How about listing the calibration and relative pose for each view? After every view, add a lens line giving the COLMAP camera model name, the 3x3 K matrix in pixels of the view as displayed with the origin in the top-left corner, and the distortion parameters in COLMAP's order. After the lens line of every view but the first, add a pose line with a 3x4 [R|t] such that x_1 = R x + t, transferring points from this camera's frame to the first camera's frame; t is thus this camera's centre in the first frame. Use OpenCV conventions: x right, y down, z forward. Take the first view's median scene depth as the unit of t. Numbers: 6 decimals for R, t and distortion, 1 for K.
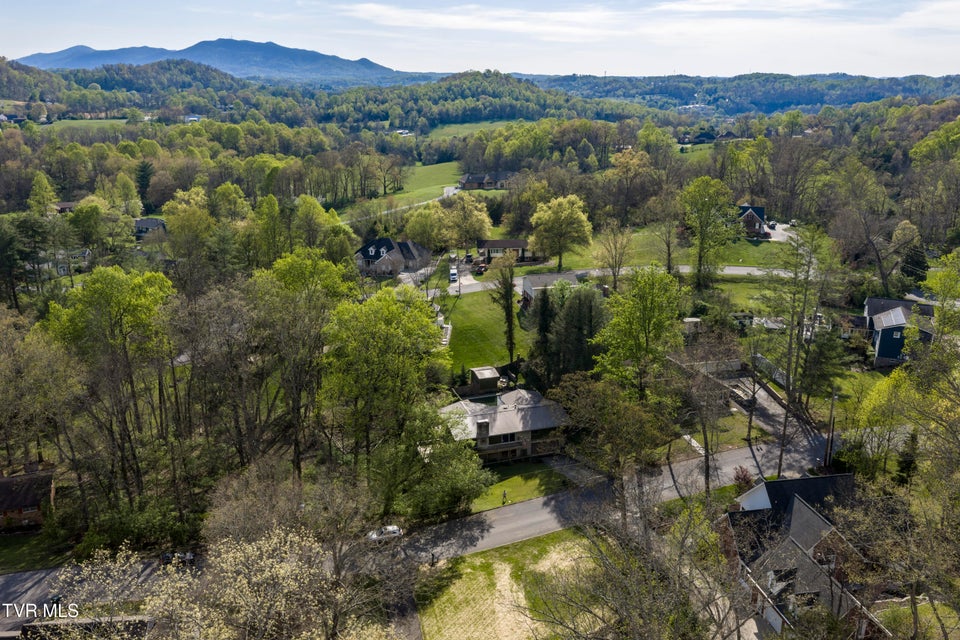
lens RADIAL K [[793.3, 0, 488.0], [0, 793.3, 328.6], [0, 0, 1]] dist [0.015799, -0.024880]
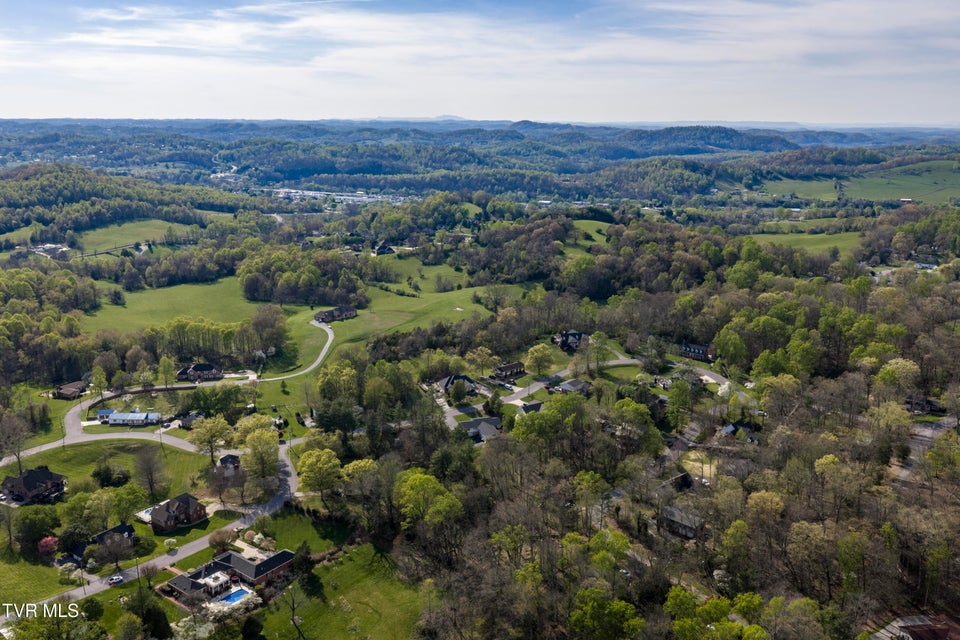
lens RADIAL K [[793.3, 0, 484.8], [0, 793.3, 322.4], [0, 0, 1]] dist [0.015799, -0.024880]
pose [[0.796901, -0.148203, 0.585649, -0.443545], [0.177405, 0.984108, 0.007638, -0.088285], [-0.577474, 0.097810, 0.810529, -0.256629]]
